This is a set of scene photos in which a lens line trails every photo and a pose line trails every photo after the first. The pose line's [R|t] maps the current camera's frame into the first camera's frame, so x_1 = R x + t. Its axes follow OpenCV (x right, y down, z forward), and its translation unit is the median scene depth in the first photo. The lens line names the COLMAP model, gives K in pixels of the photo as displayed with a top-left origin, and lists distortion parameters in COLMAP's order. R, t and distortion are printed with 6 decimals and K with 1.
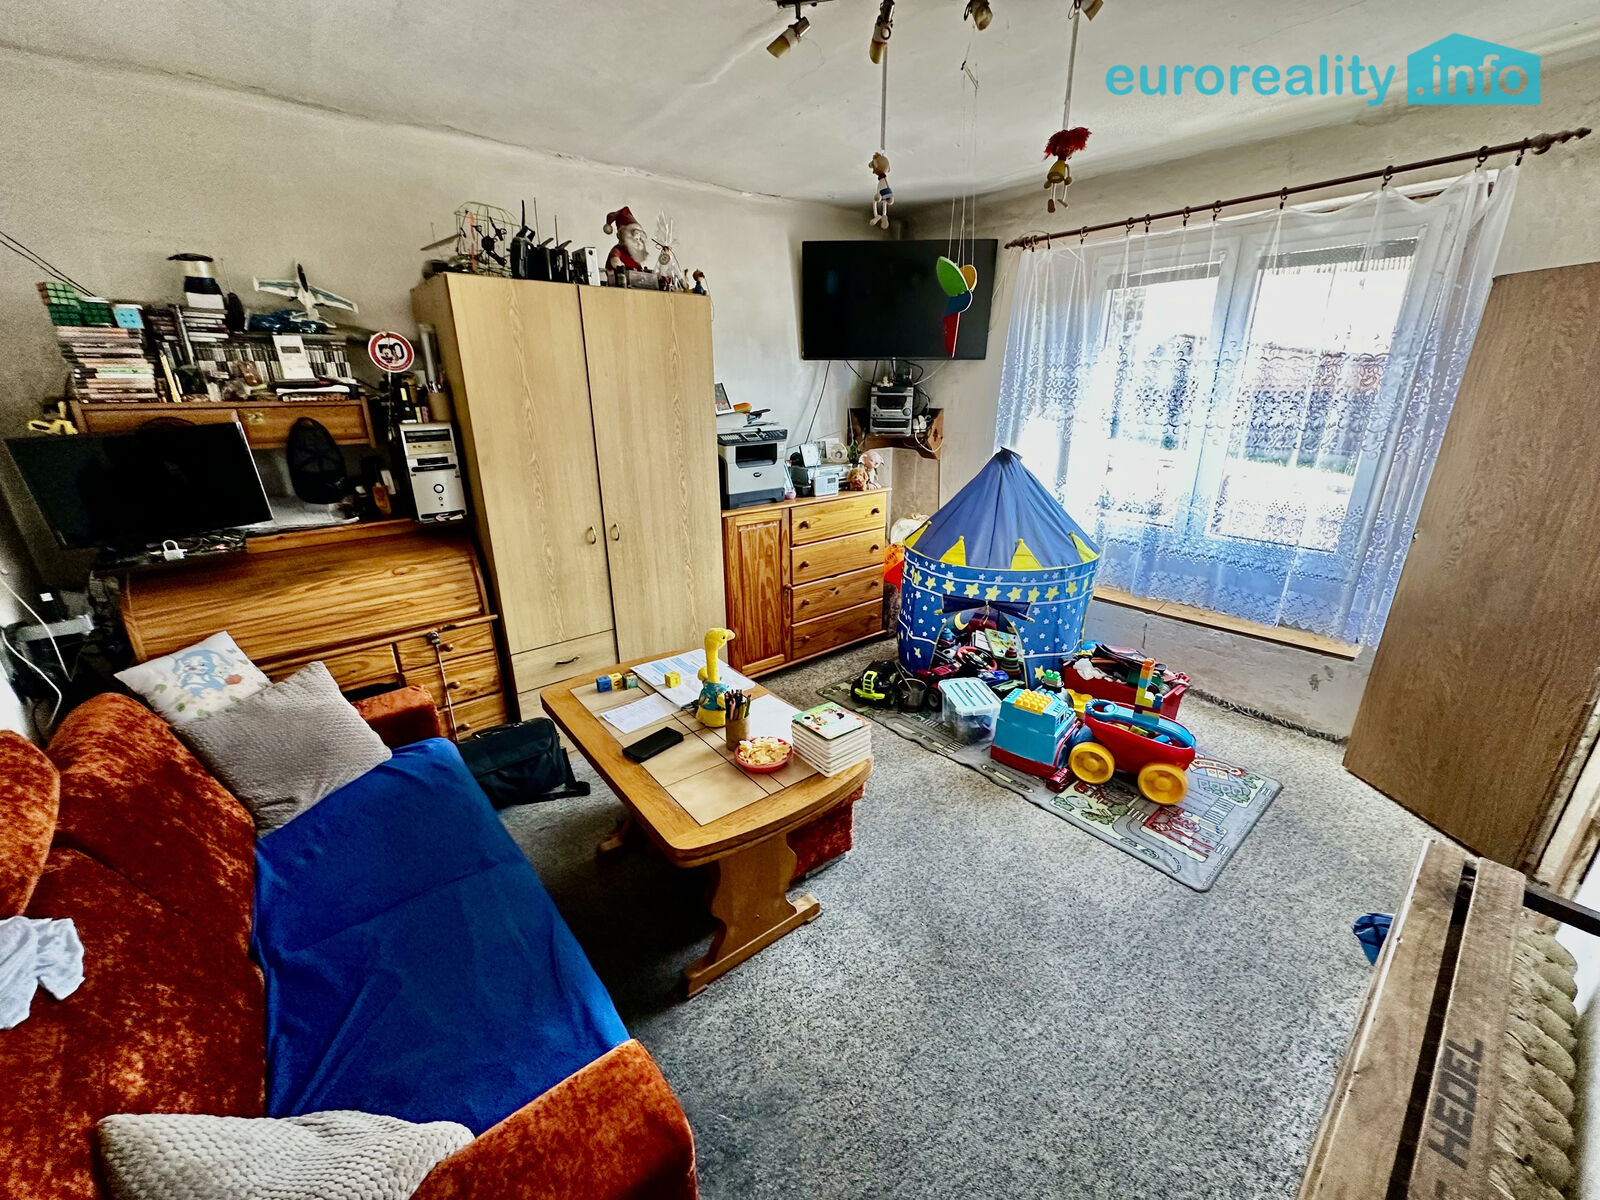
lens RADIAL K [[638.5, 0, 802.4], [0, 638.5, 596.8], [0, 0, 1]] dist [-0.002136, 0.000651]
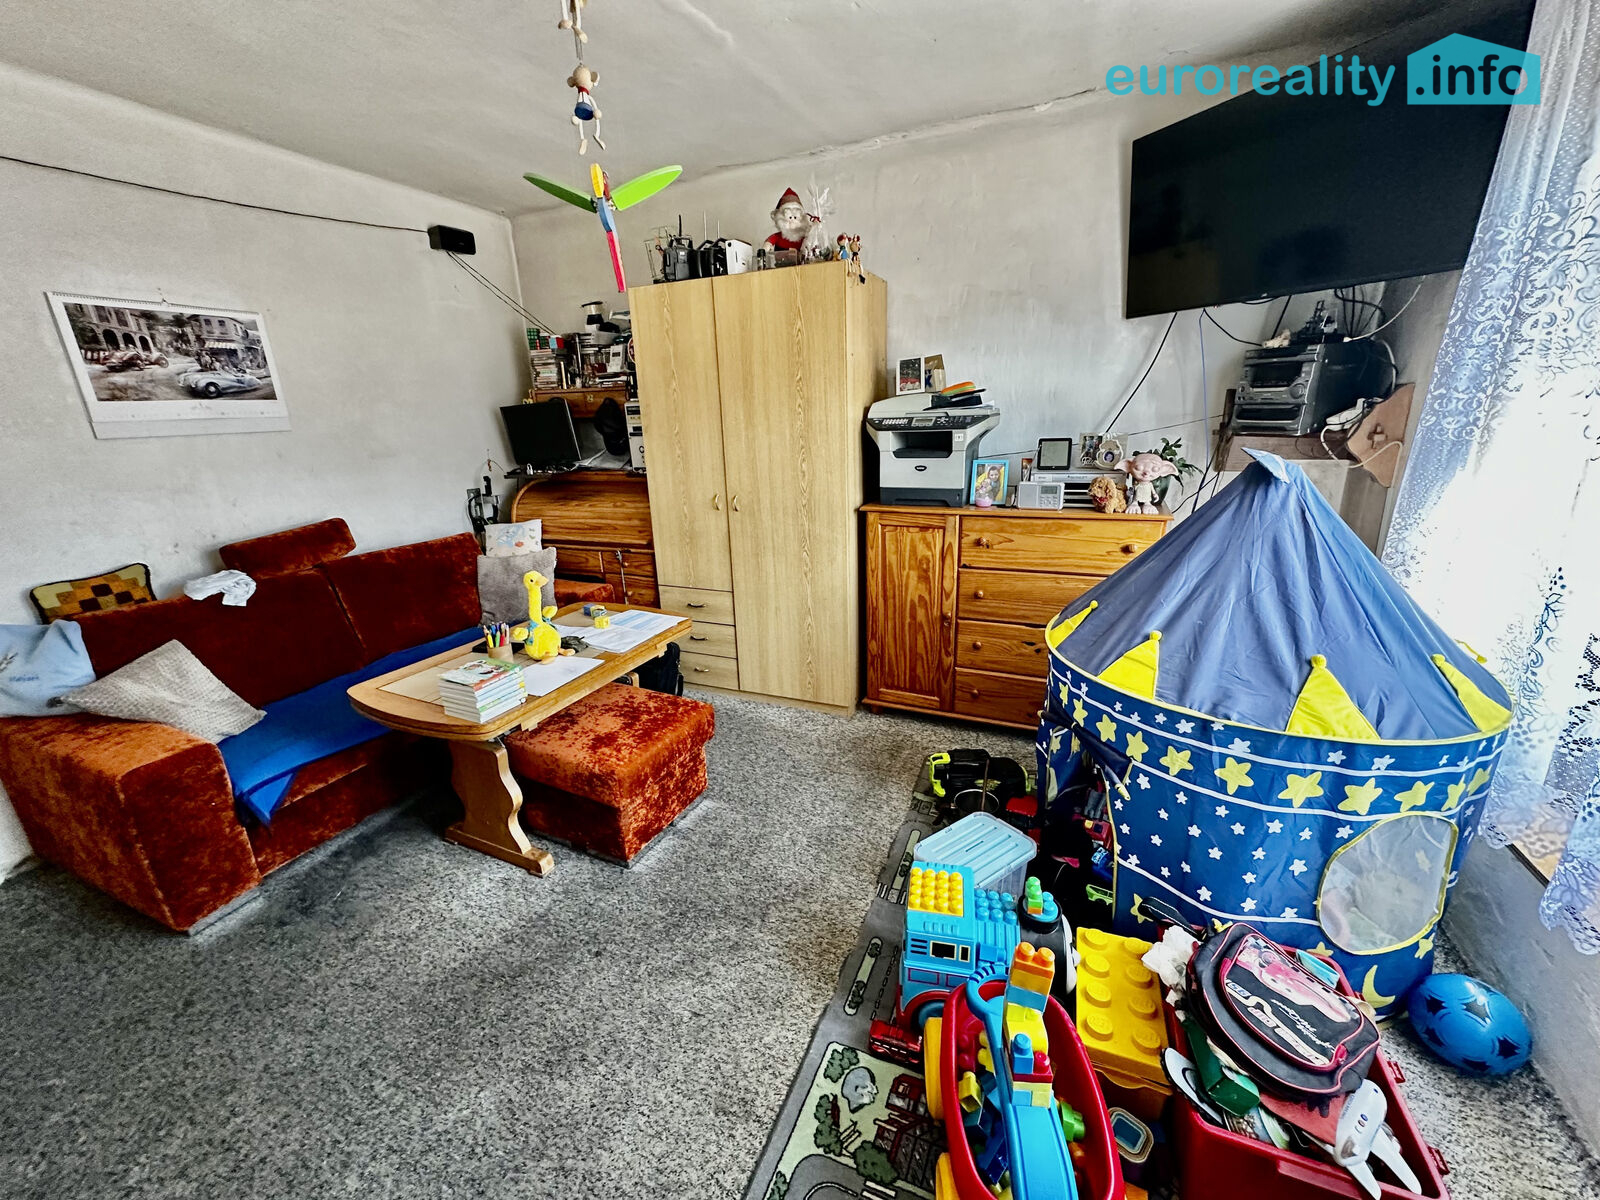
lens RADIAL K [[638.5, 0, 797.5], [0, 638.5, 596.9], [0, 0, 1]] dist [-0.002136, 0.000651]
pose [[0.447436, 0.248234, -0.859174, 0.641686], [-0.259300, 0.955447, 0.141013, -0.114862], [0.855900, 0.159690, 0.491869, 0.518696]]
